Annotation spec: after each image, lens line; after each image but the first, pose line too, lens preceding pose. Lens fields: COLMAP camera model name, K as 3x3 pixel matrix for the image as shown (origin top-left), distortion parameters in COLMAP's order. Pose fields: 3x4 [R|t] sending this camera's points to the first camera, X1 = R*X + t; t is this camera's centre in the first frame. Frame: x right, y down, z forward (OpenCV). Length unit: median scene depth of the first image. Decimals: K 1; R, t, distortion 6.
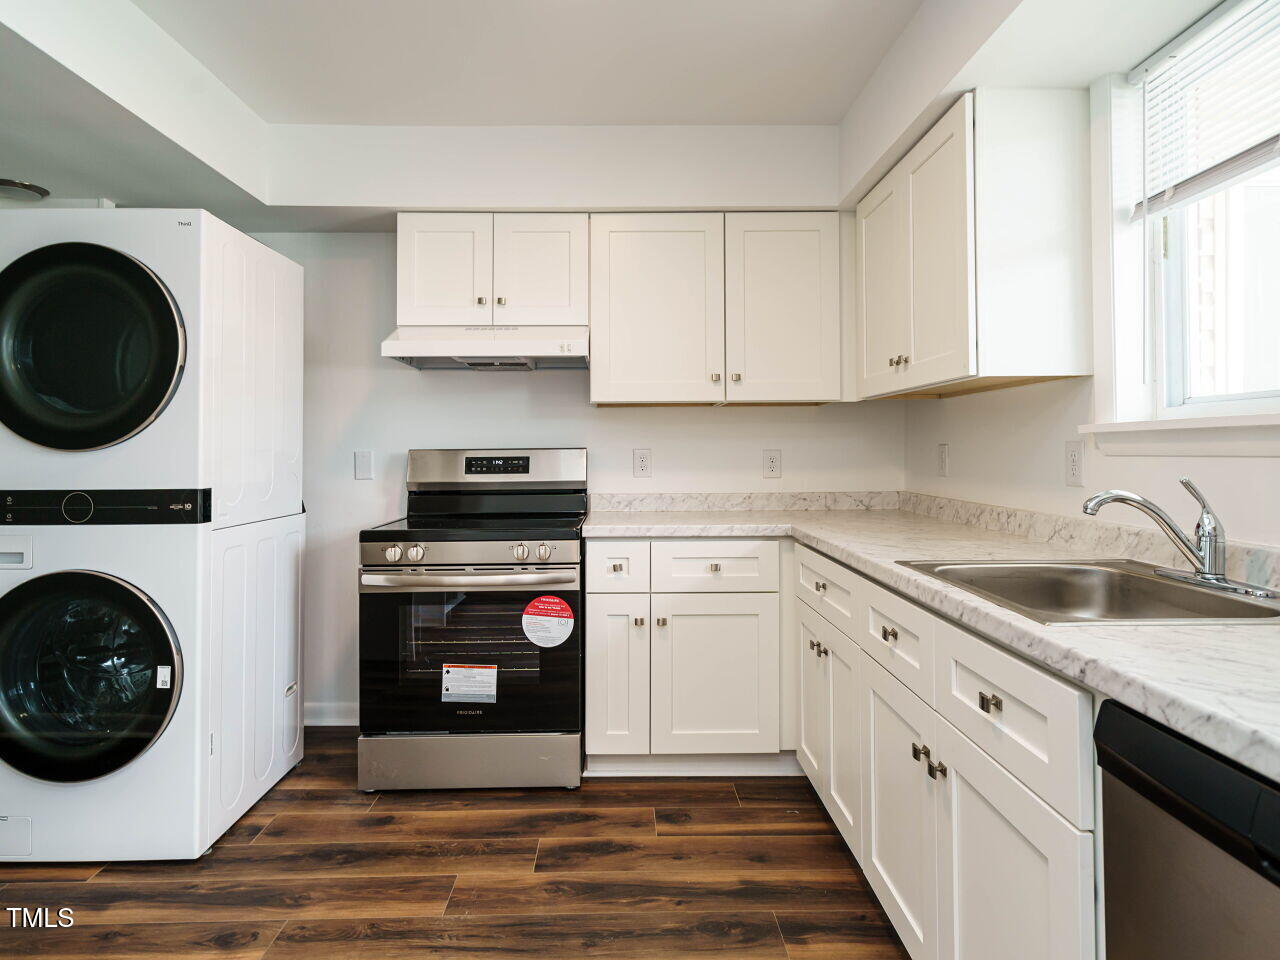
lens RADIAL K [[731.6, 0, 640.2], [0, 731.6, 437.1], [0, 0, 1]] dist [-0.006670, 0.000075]
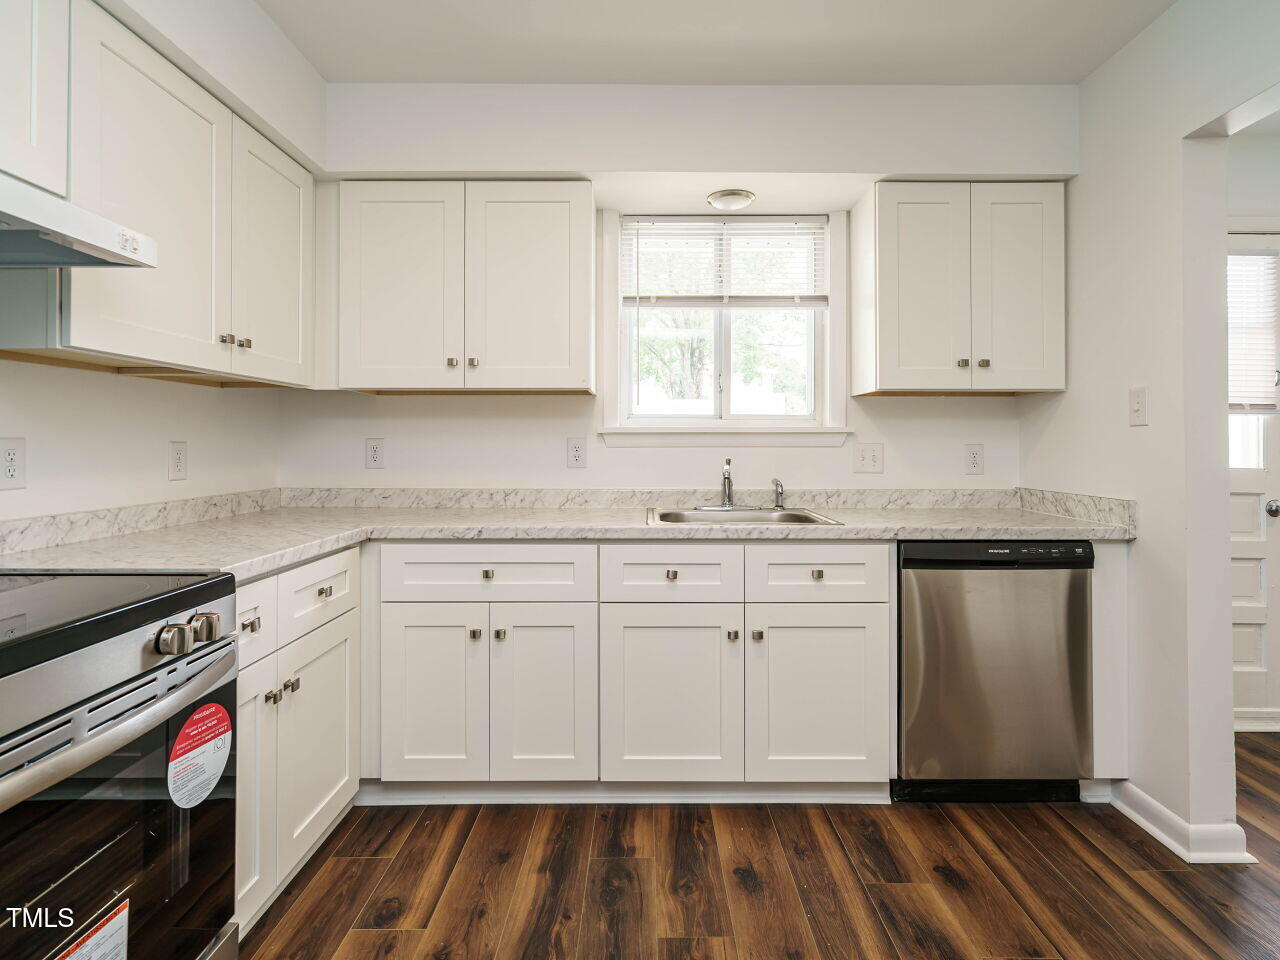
lens RADIAL K [[666.6, 0, 639.8], [0, 666.6, 445.0], [0, 0, 1]] dist [-0.004209, -0.001517]
pose [[0.029029, 0.004879, 0.999567, -0.603487], [-0.019797, 0.999795, -0.004305, 0.018787], [-0.999383, -0.019663, 0.029120, 0.661710]]
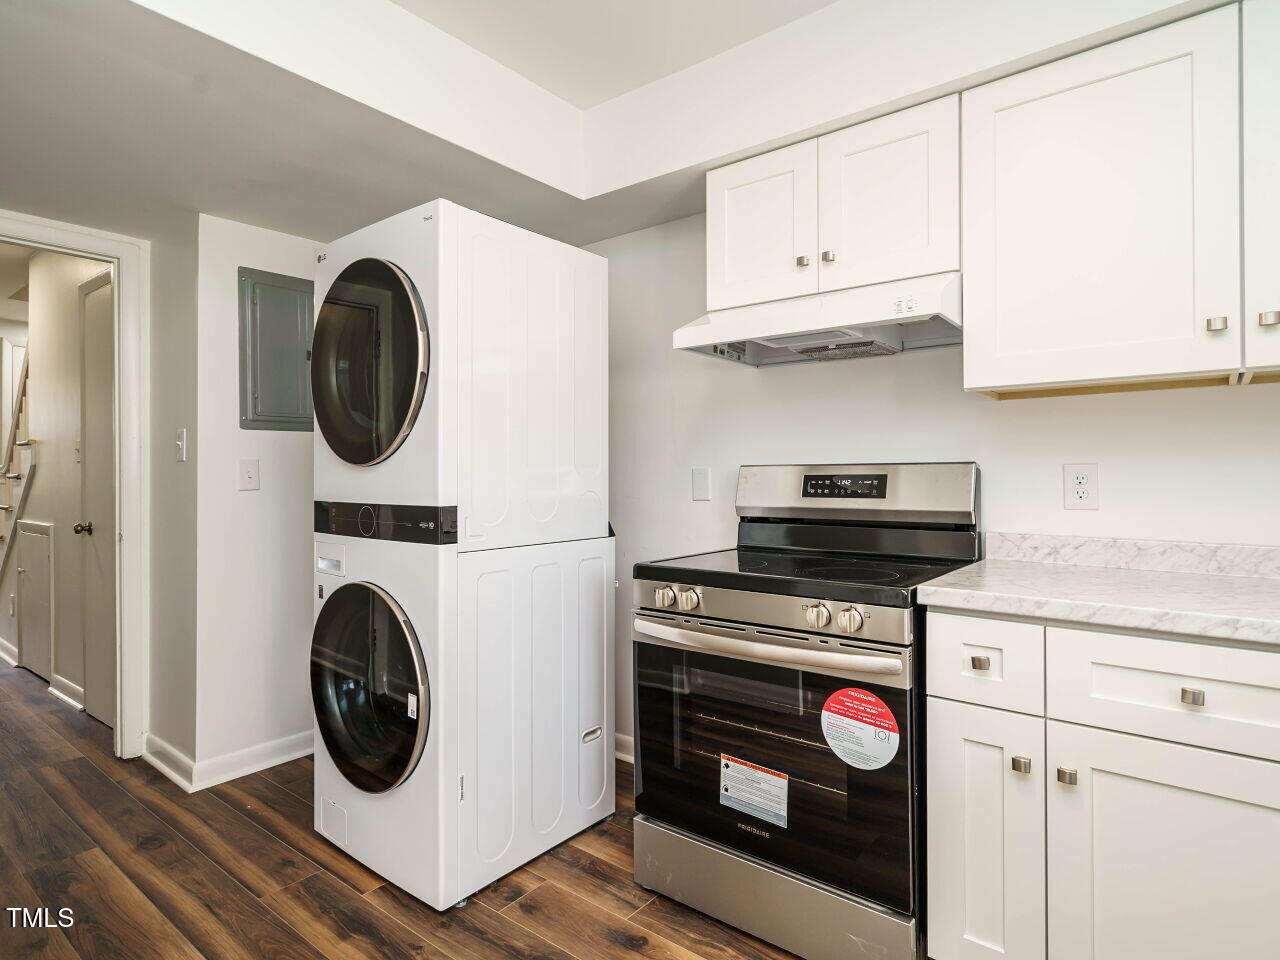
lens RADIAL K [[706.3, 0, 639.9], [0, 706.3, 465.7], [0, 0, 1]] dist [-0.001427, 0.001243]
pose [[0.768803, -0.004036, -0.639473, 0.123965], [0.010099, 0.999932, 0.005830, 0.014236], [0.639406, -0.010940, 0.768791, 0.397433]]
